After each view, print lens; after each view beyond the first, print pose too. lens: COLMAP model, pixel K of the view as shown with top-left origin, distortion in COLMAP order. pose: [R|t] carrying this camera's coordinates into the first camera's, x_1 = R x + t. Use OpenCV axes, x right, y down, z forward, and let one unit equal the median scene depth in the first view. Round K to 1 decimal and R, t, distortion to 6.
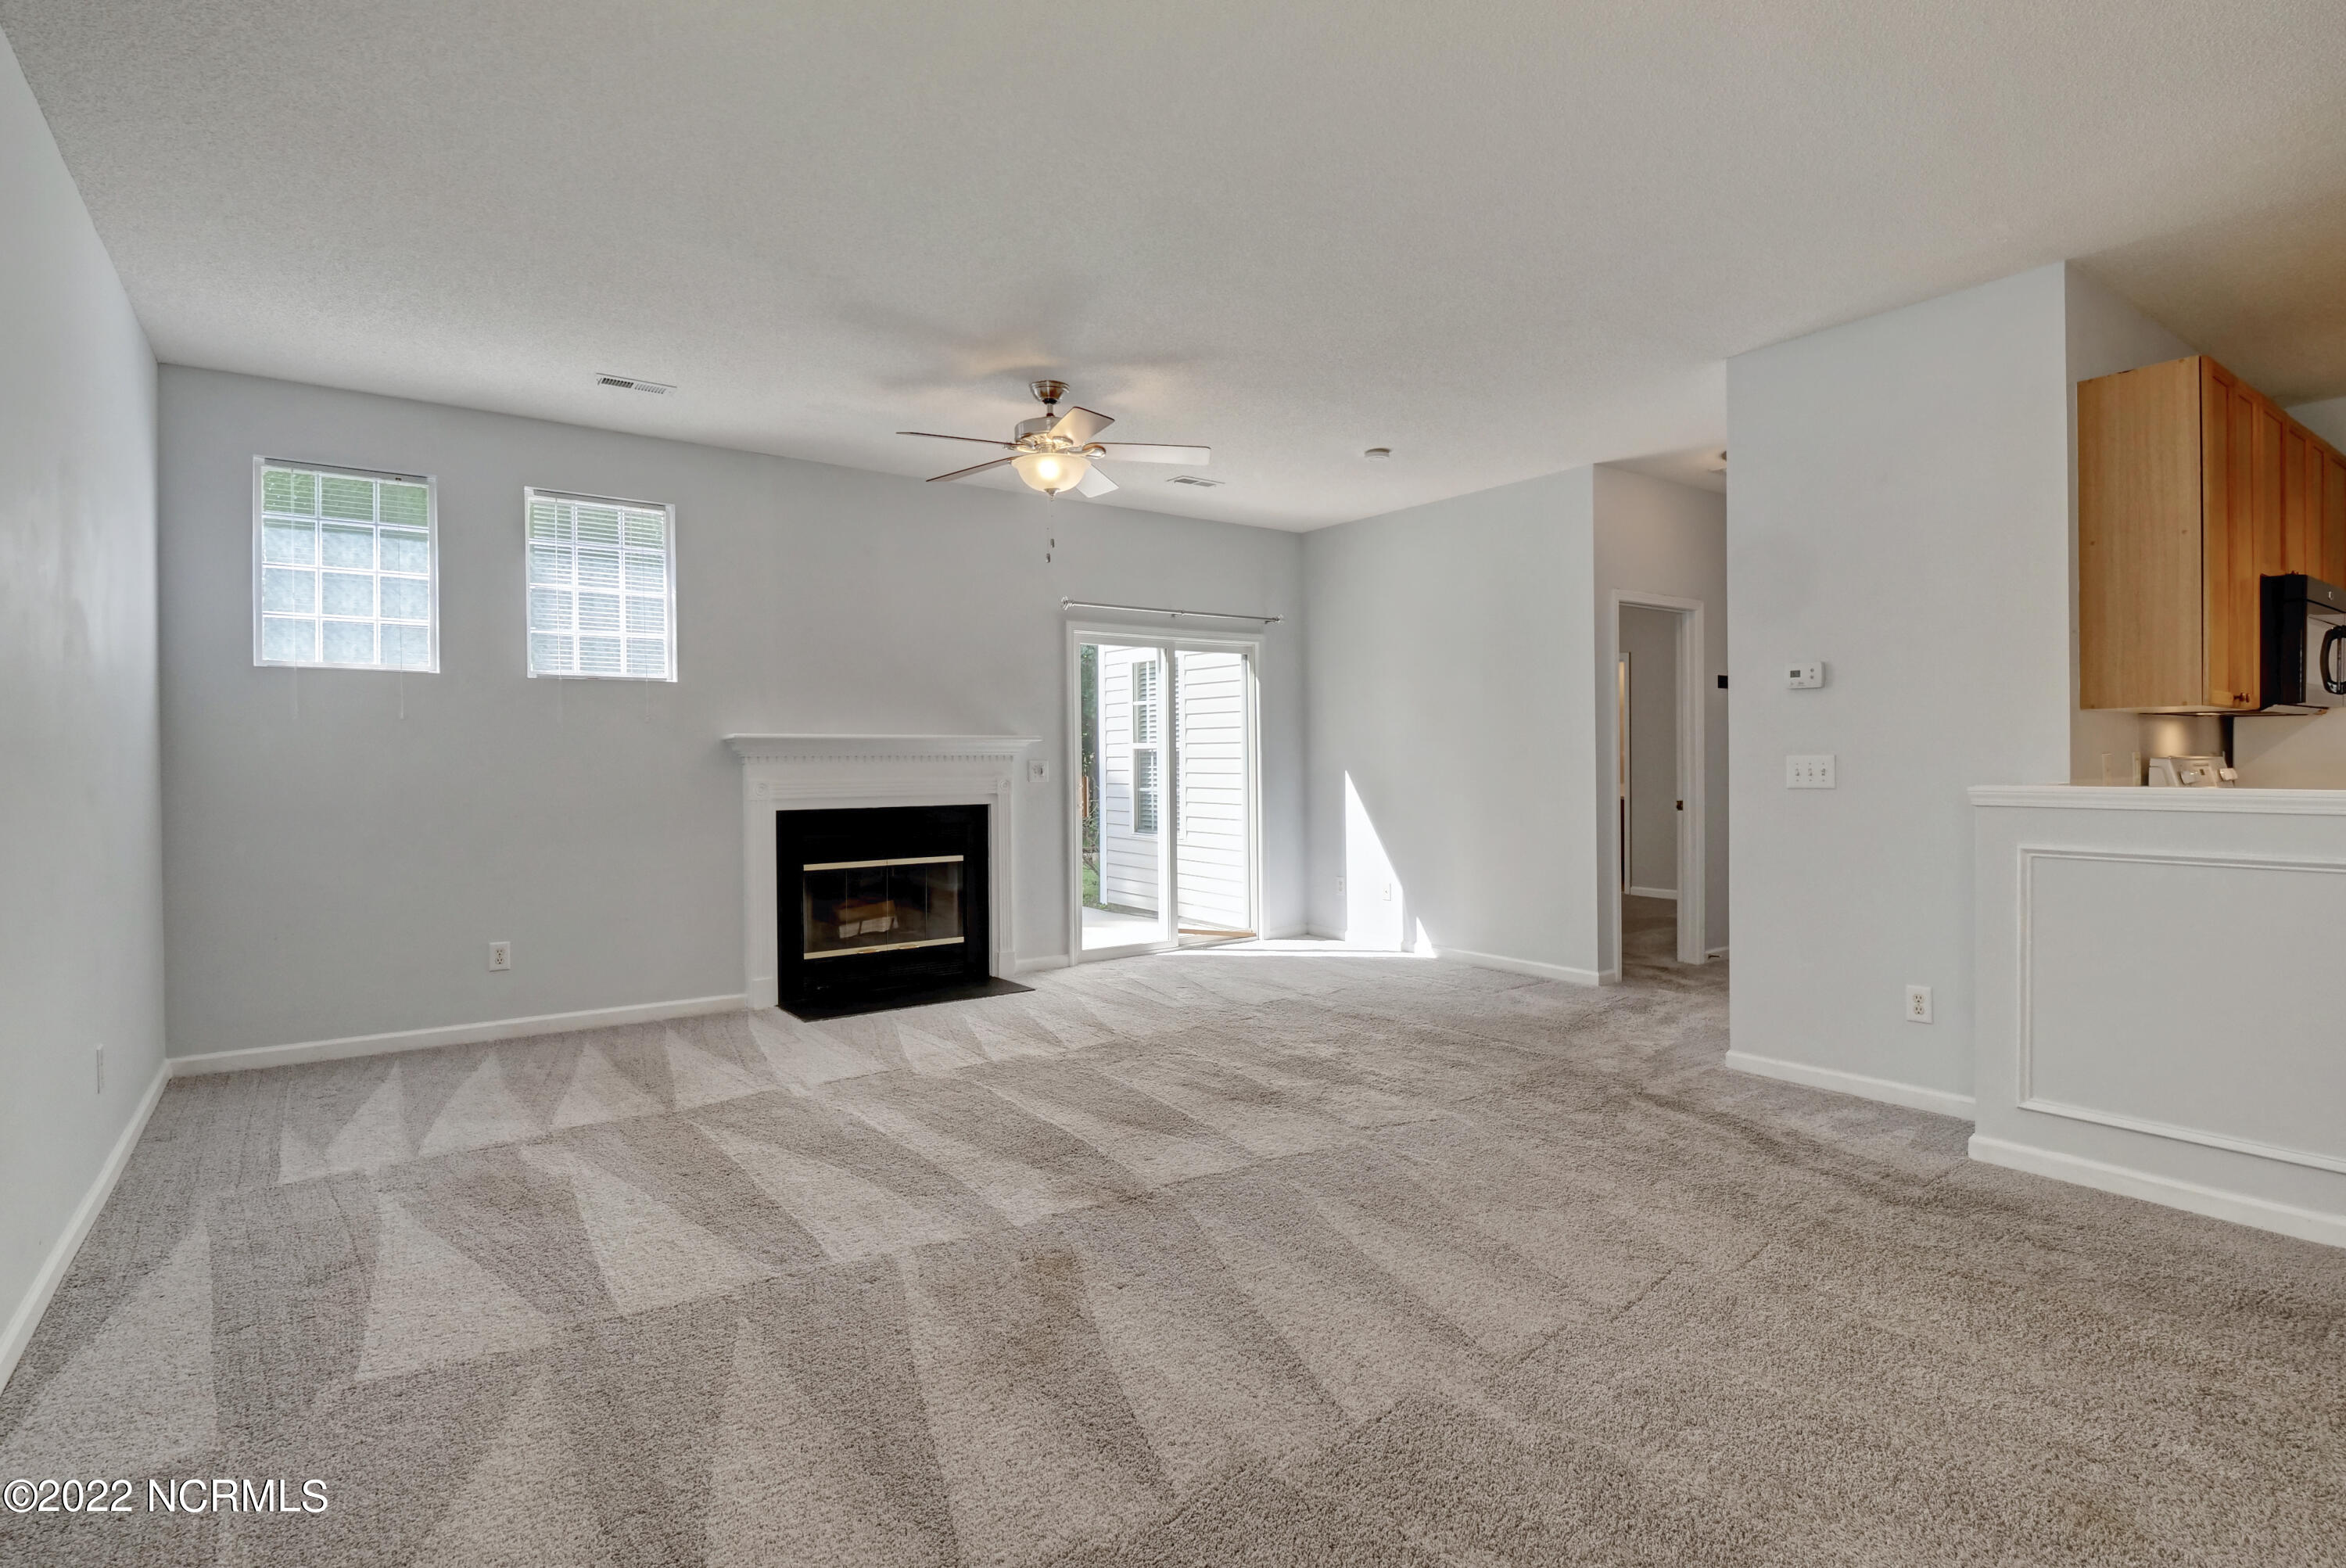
lens RADIAL K [[1146.4, 0, 1167.9], [0, 1146.4, 768.4], [0, 0, 1]] dist [0.002366, -0.015000]
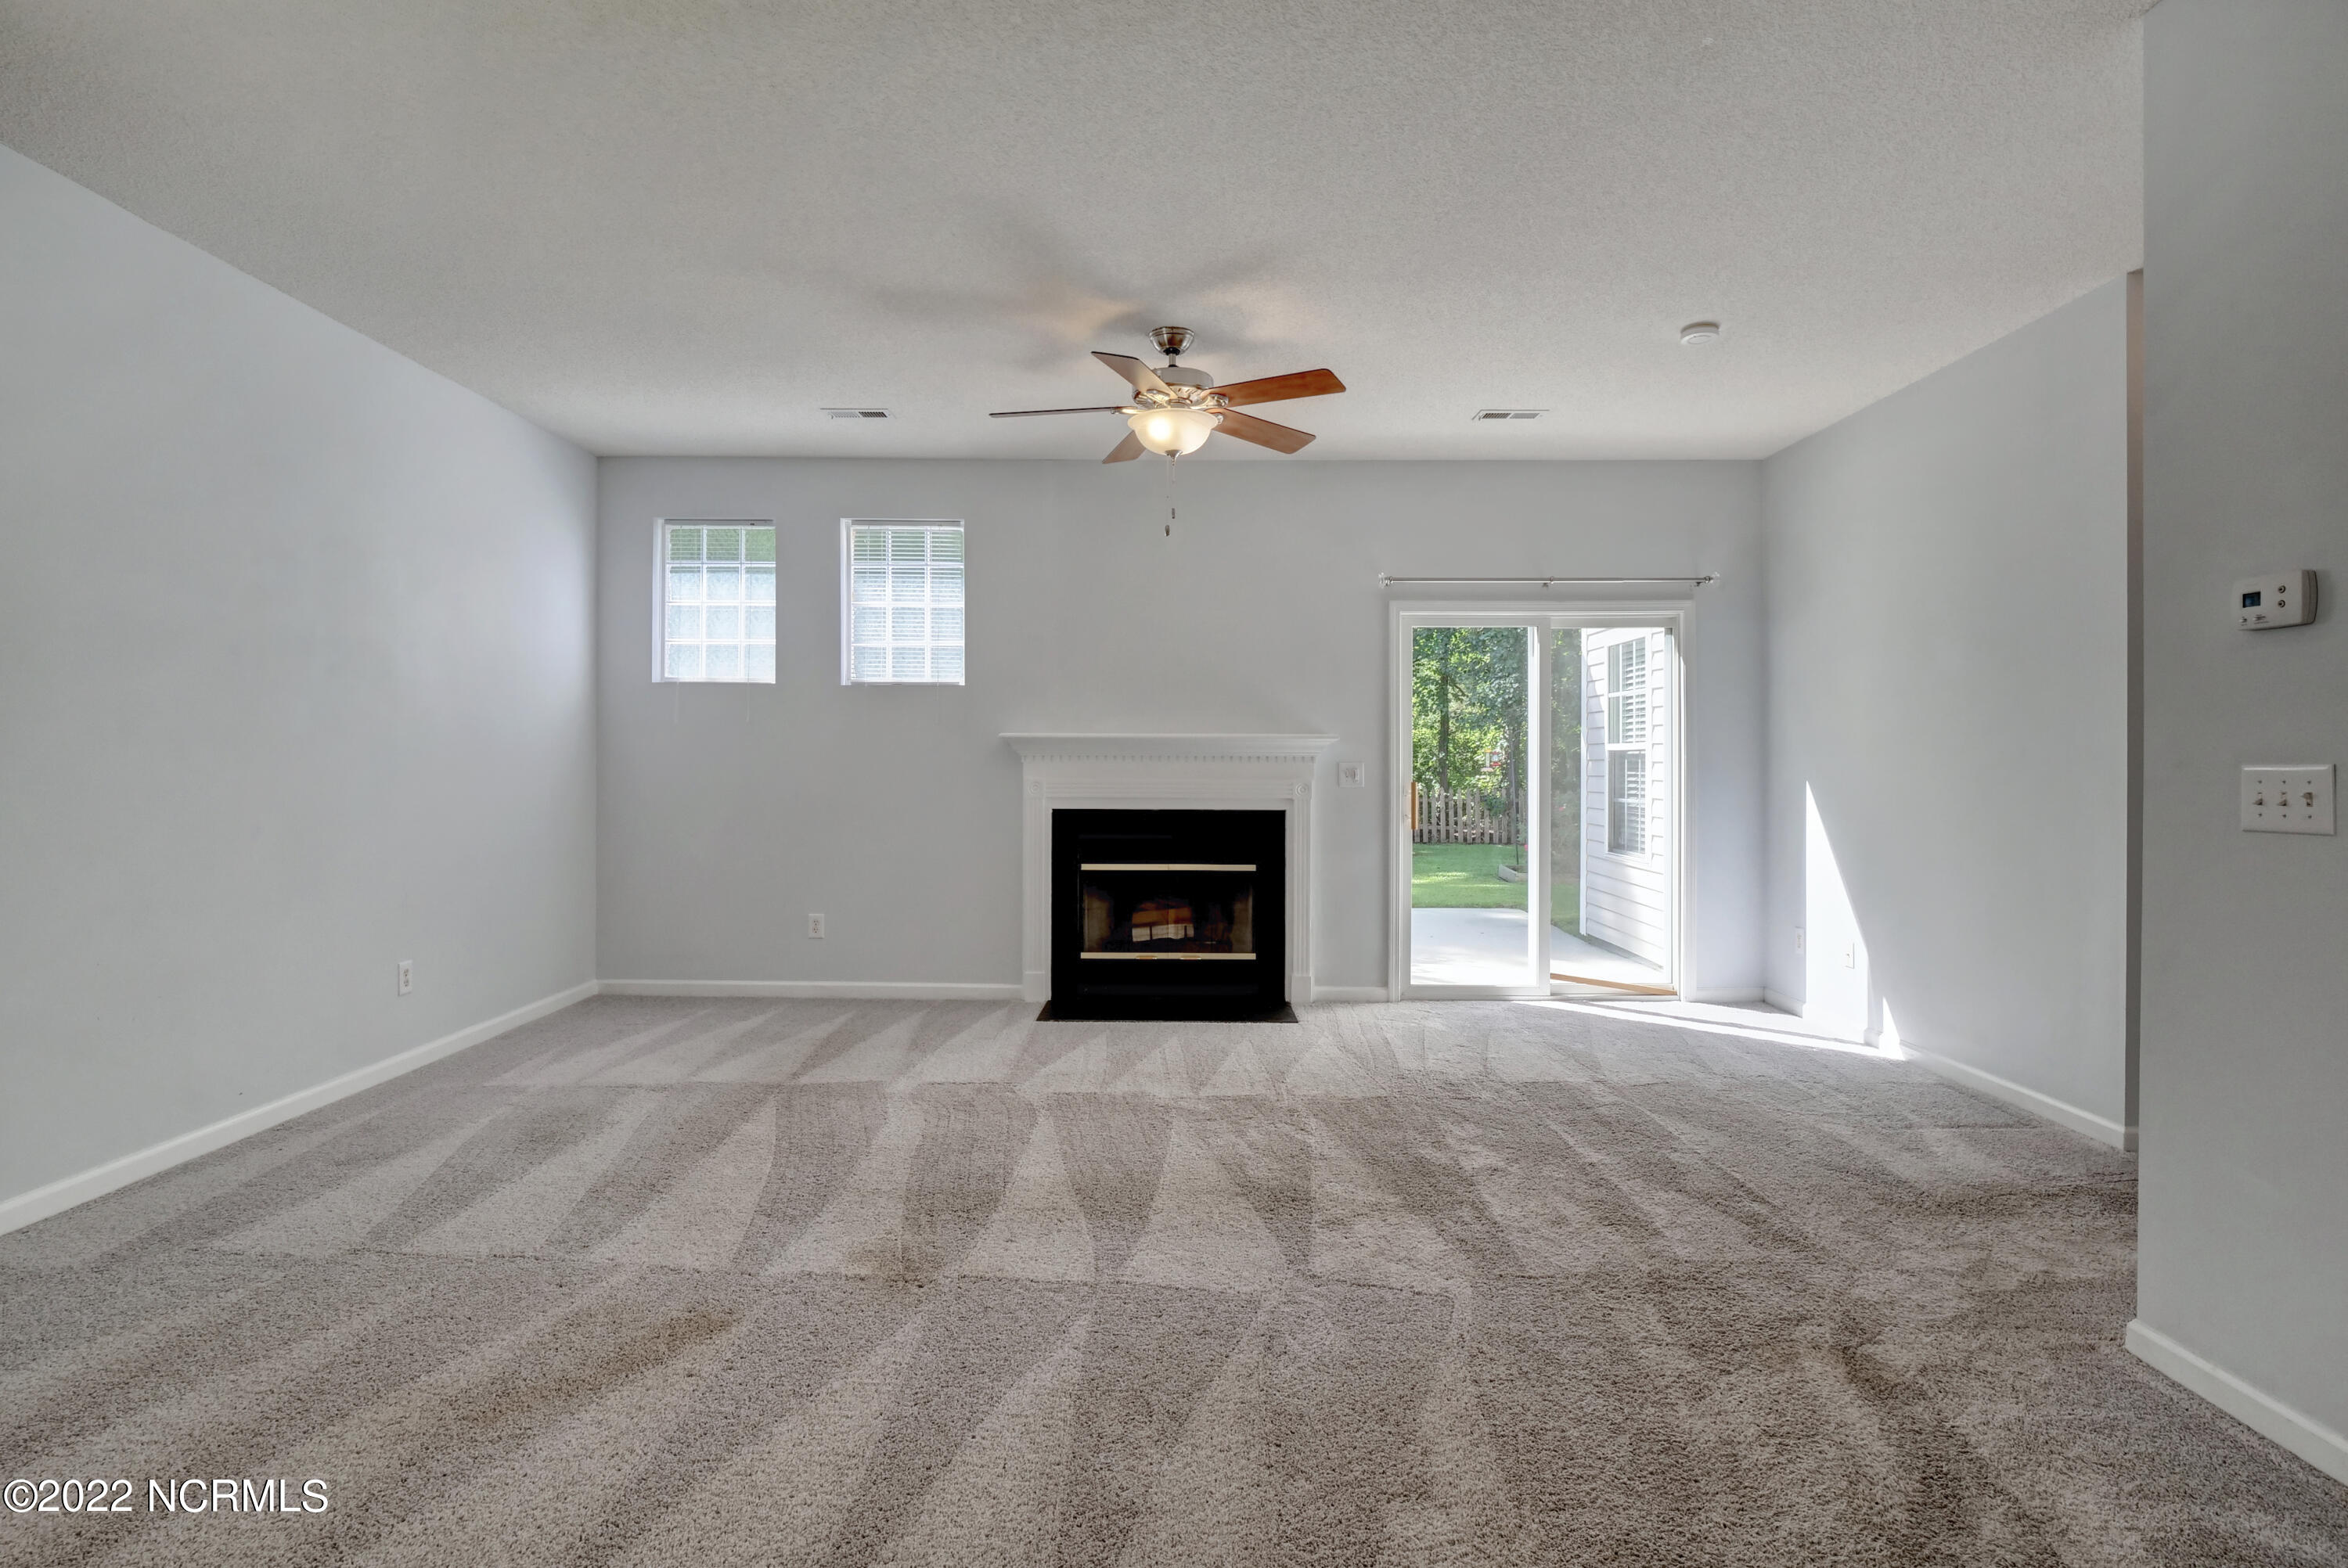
lens RADIAL K [[1148.9, 0, 1167.2], [0, 1148.9, 769.0], [0, 0, 1]] dist [-0.010622, -0.000631]
pose [[0.803335, 0.013203, -0.595382, 0.370957], [-0.013992, 0.999897, 0.003295, -0.003493], [0.595364, 0.005683, 0.803436, 0.261706]]
